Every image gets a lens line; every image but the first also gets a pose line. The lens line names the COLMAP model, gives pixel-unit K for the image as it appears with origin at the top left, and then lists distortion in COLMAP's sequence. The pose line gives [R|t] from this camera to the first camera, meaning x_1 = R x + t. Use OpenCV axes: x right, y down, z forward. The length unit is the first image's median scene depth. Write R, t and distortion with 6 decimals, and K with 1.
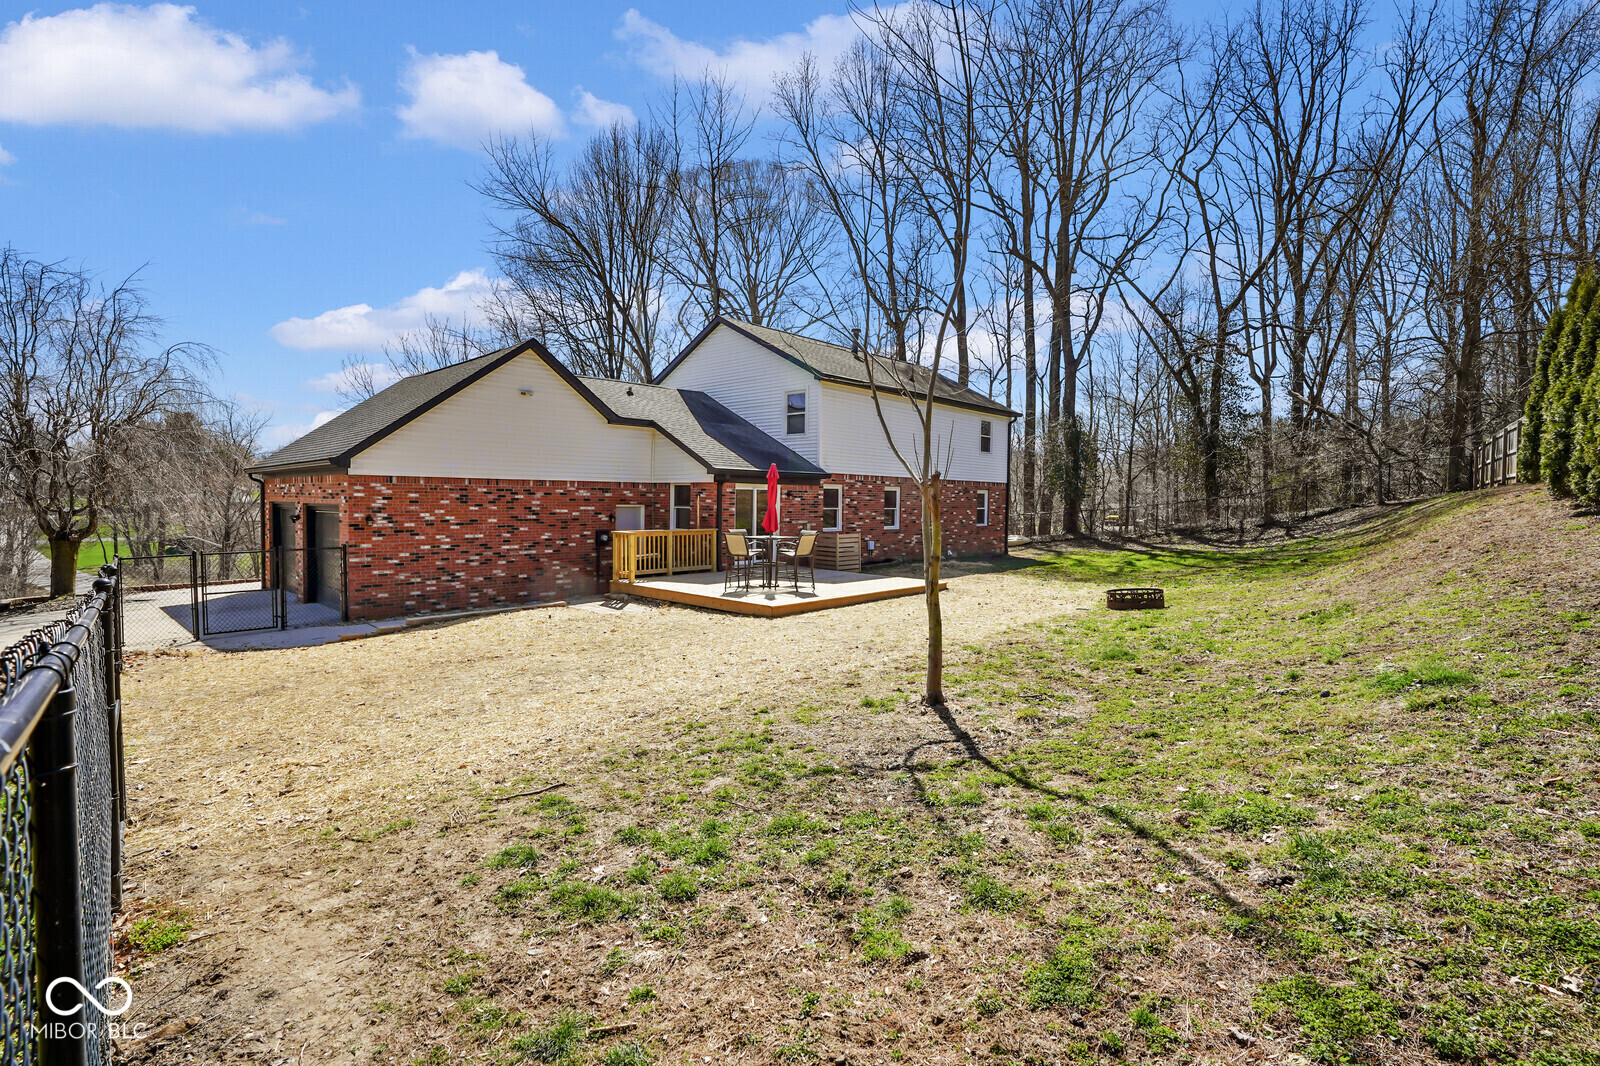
lens RADIAL K [[767.1, 0, 820.5], [0, 767.1, 535.9], [0, 0, 1]] dist [-0.067280, 0.029401]
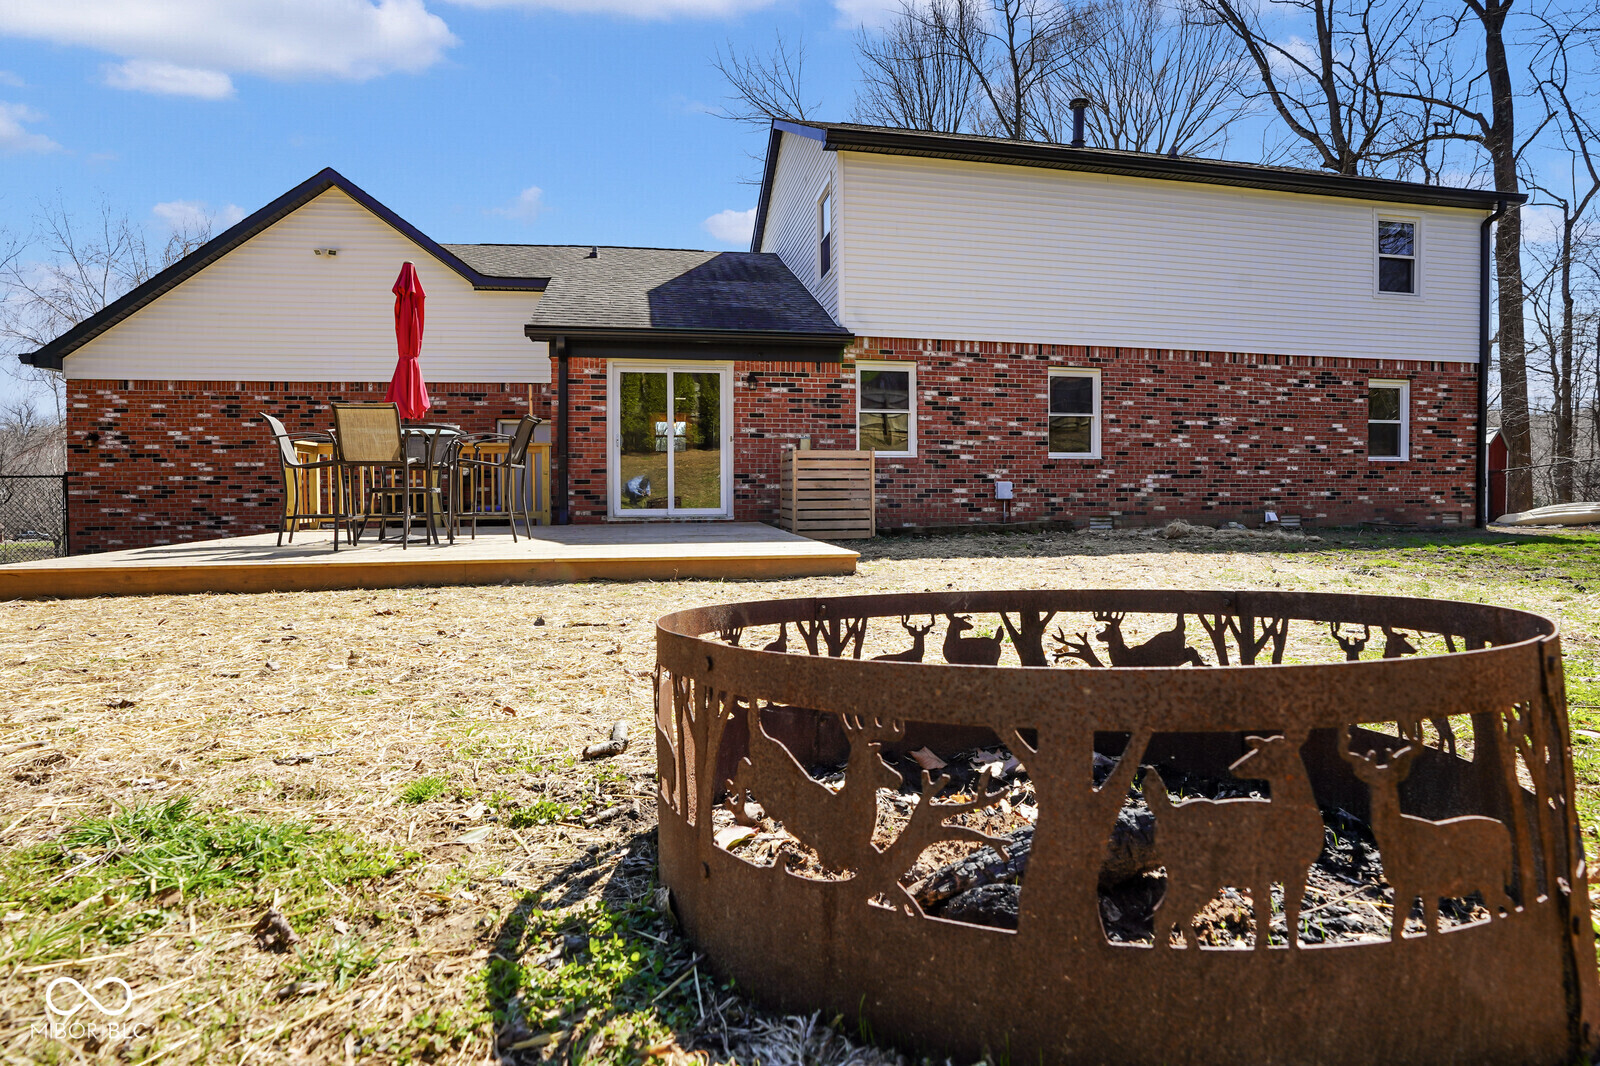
lens RADIAL K [[773.4, 0, 802.5], [0, 773.4, 524.4], [0, 0, 1]] dist [-0.066203, 0.027515]
pose [[0.783280, 0.004326, -0.621654, 0.320845], [-0.012511, 0.999883, -0.008805, 0.047716], [0.621543, 0.014674, 0.783243, 0.673250]]
